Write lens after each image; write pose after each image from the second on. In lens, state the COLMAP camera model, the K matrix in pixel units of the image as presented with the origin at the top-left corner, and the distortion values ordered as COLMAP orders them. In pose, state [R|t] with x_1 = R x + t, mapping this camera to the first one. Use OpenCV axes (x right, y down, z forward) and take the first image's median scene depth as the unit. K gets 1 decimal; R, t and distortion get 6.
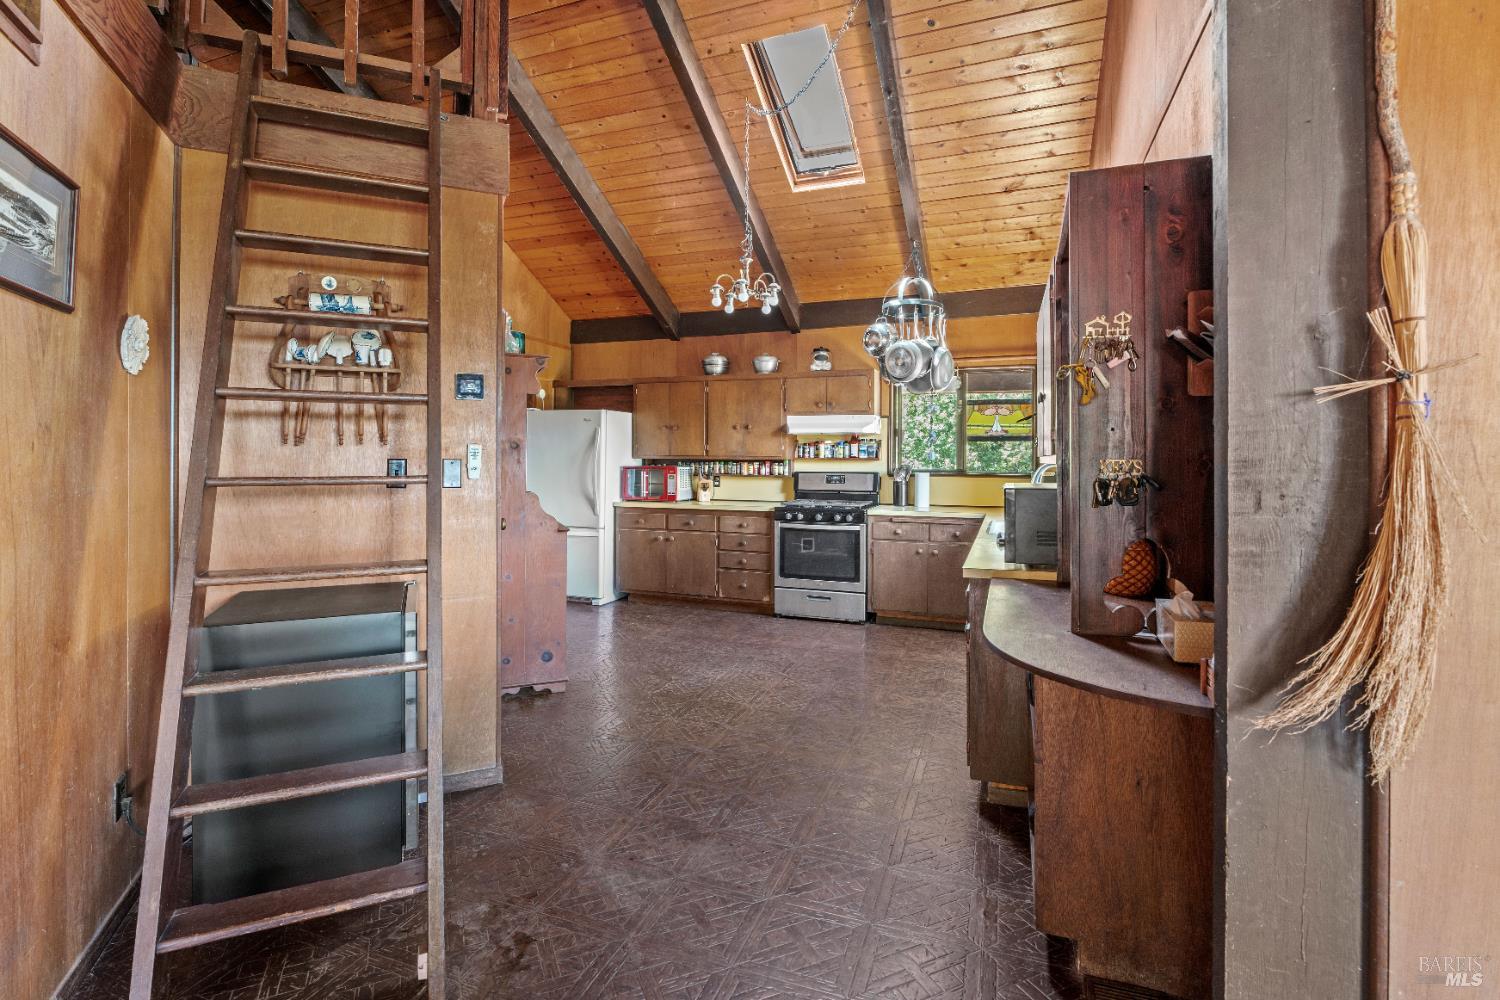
lens RADIAL K [[667.4, 0, 748.3], [0, 667.4, 462.3], [0, 0, 1]] dist [0.000030, 0.001159]
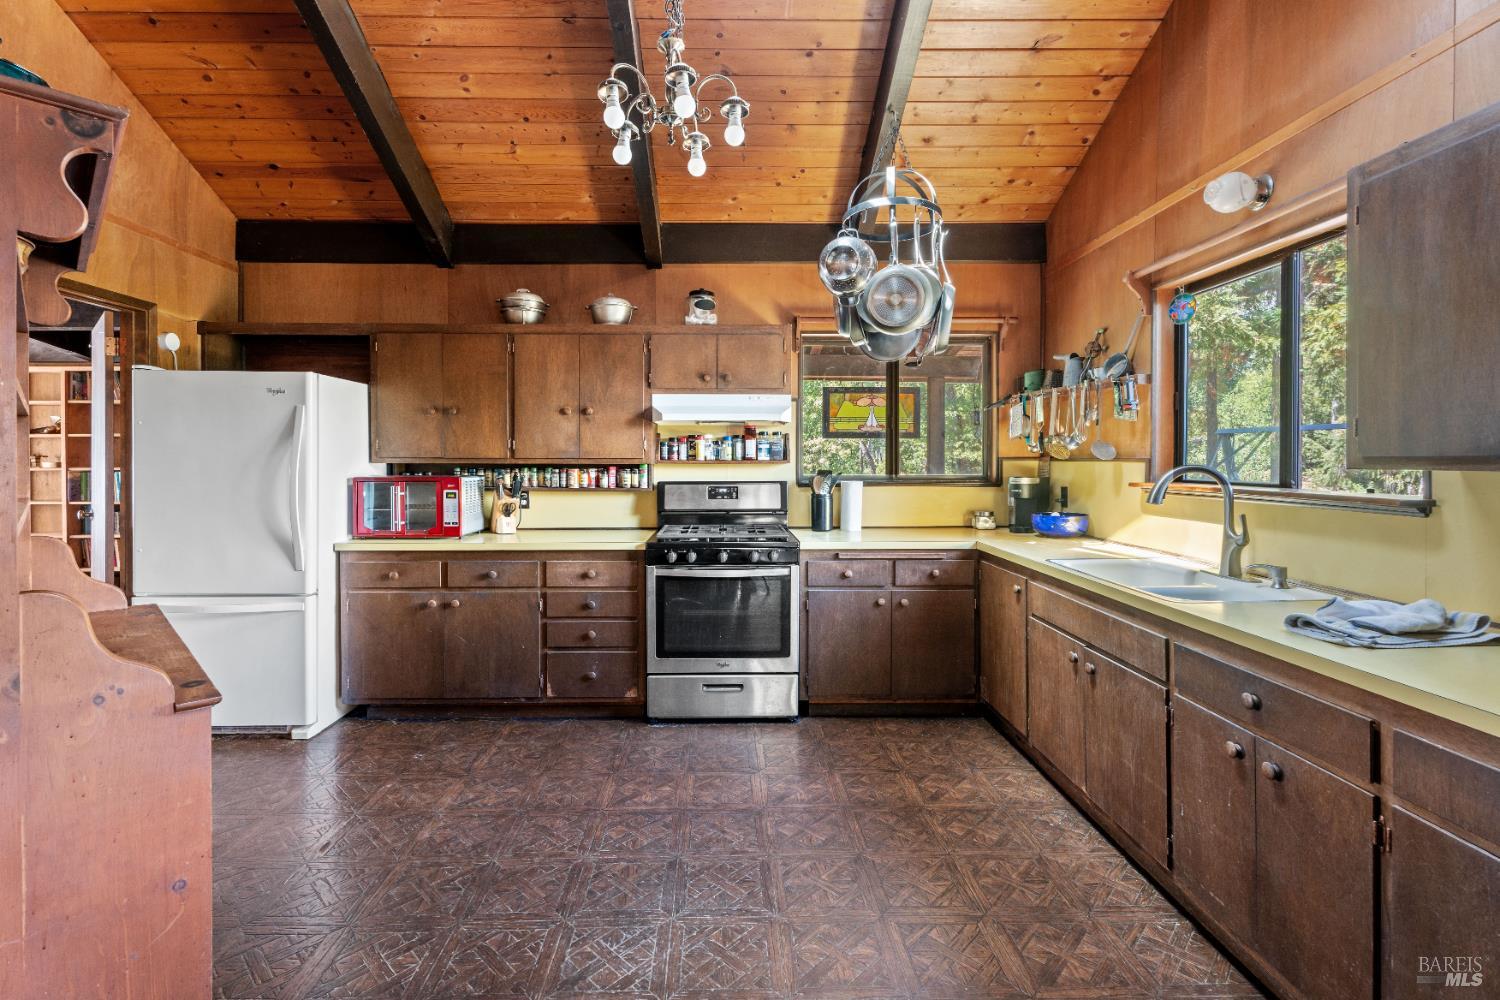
lens RADIAL K [[667.4, 0, 735.1], [0, 667.4, 474.1], [0, 0, 1]] dist [0.000030, 0.001159]
pose [[0.931072, -0.013117, 0.364599, -0.098777], [0.007650, 0.999836, 0.016437, -0.003756], [-0.364755, -0.012515, 0.931019, 0.384264]]
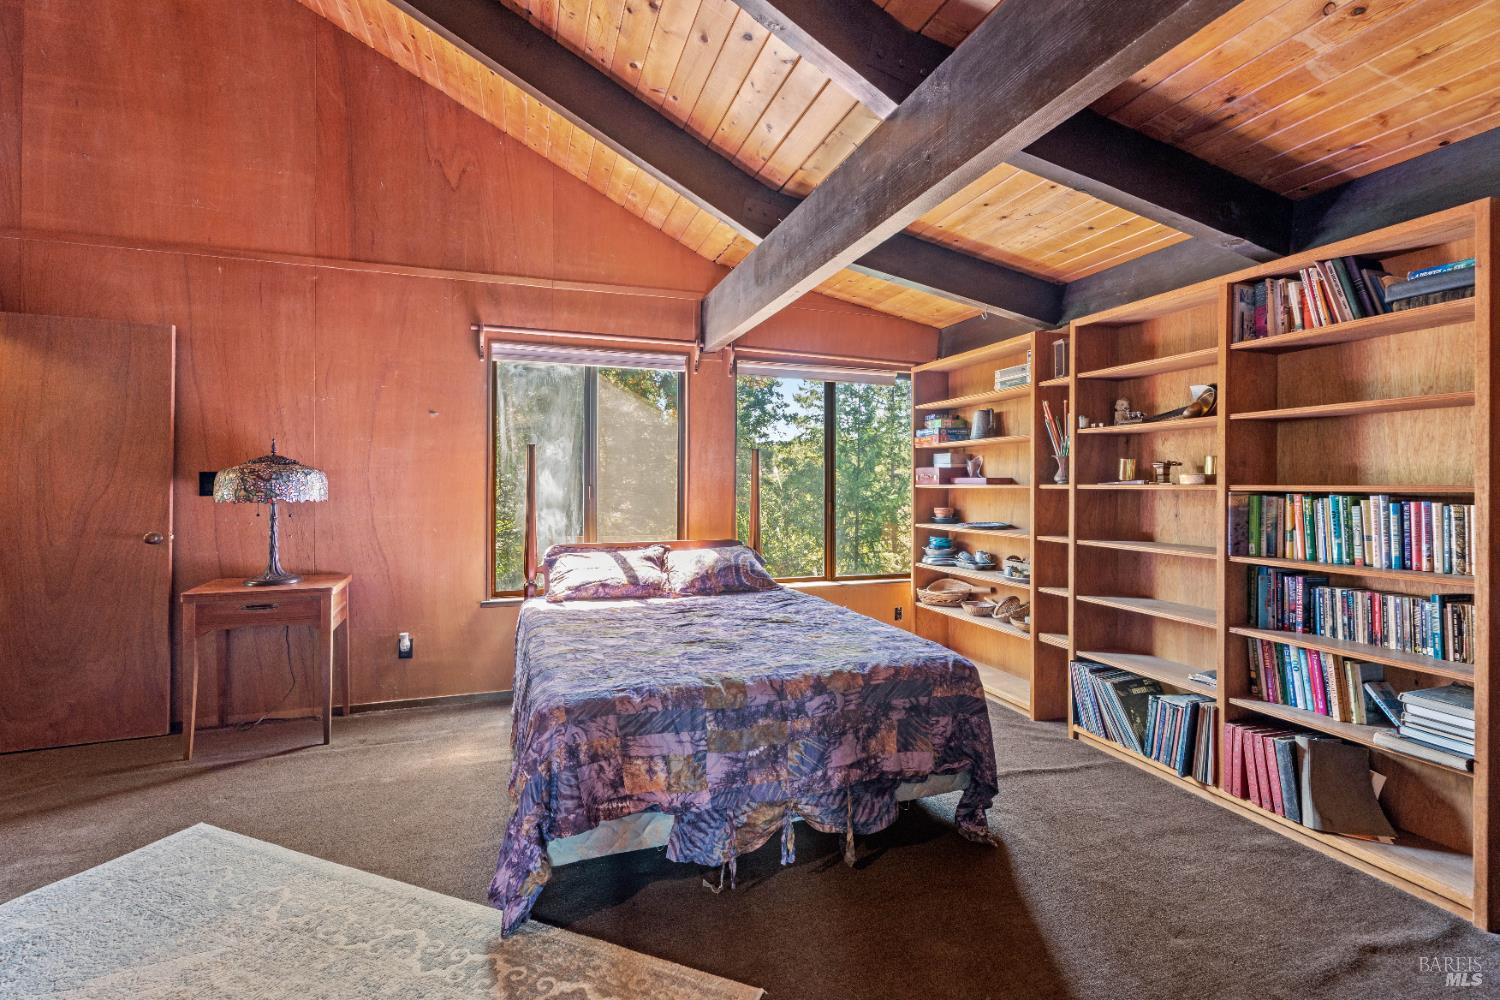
lens RADIAL K [[667.4, 0, 743.7], [0, 667.4, 483.6], [0, 0, 1]] dist [0.000030, 0.001159]
pose [[0.626636, -0.003599, -0.779304, -0.492002], [-0.006777, 0.999926, -0.010068, 0.001529], [0.779283, 0.011590, 0.626565, 1.081081]]
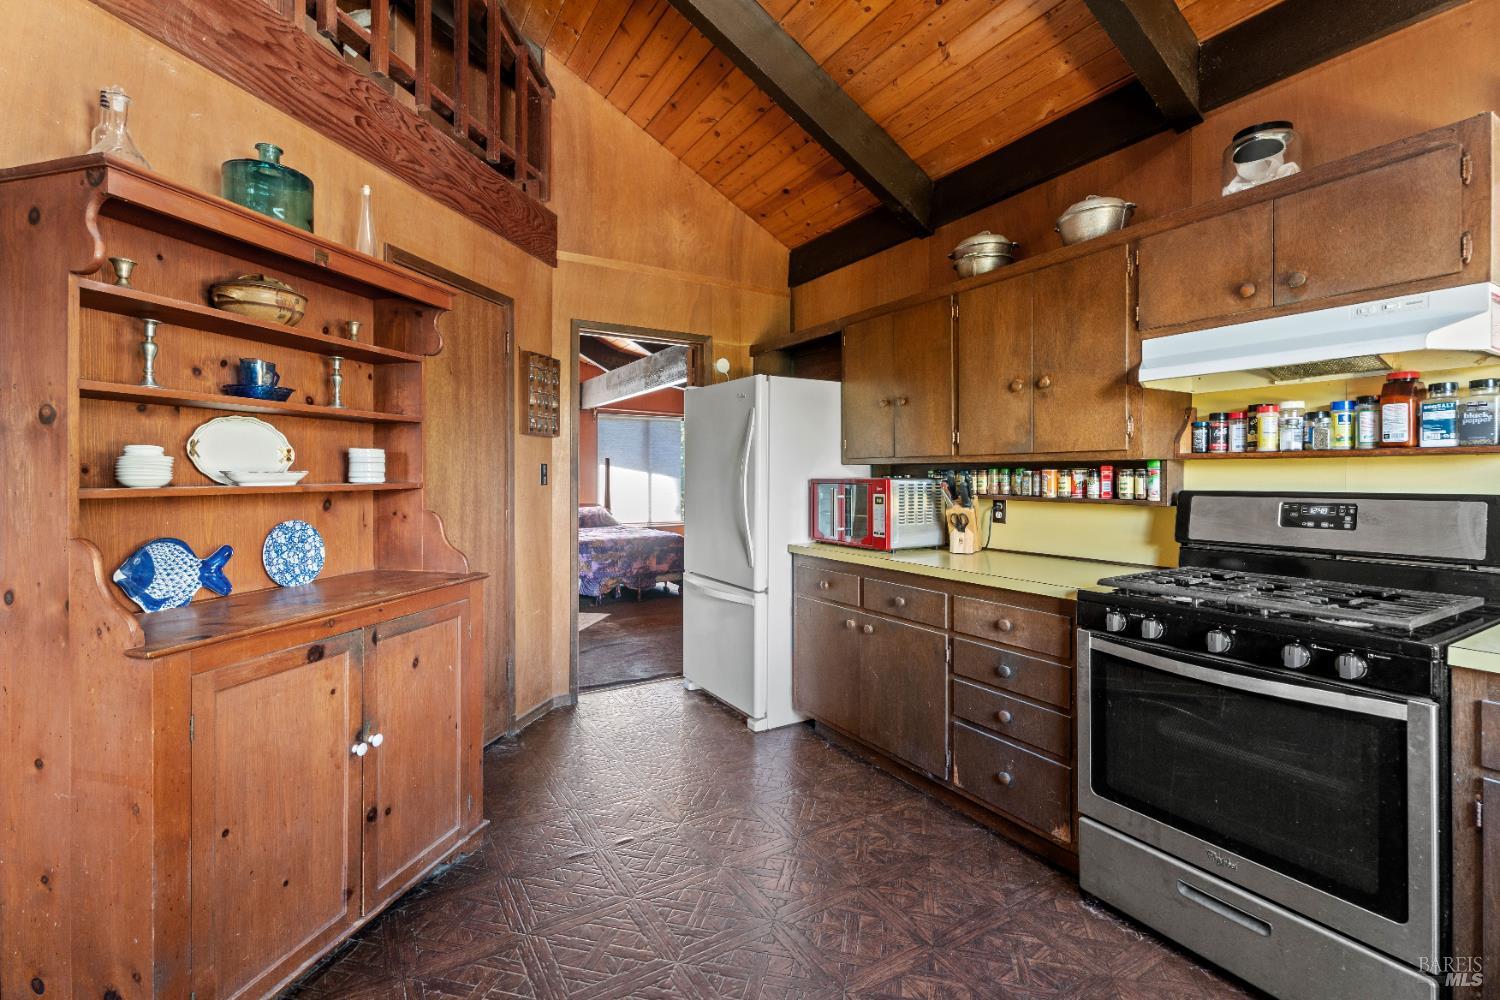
lens RADIAL K [[667.4, 0, 744.8], [0, 667.4, 479.8], [0, 0, 1]] dist [0.000030, 0.001159]
pose [[0.784394, -0.001296, -0.620261, 0.113761], [-0.000045, 0.999998, -0.002146, 0.008597], [0.620262, 0.001711, 0.784393, 0.571559]]
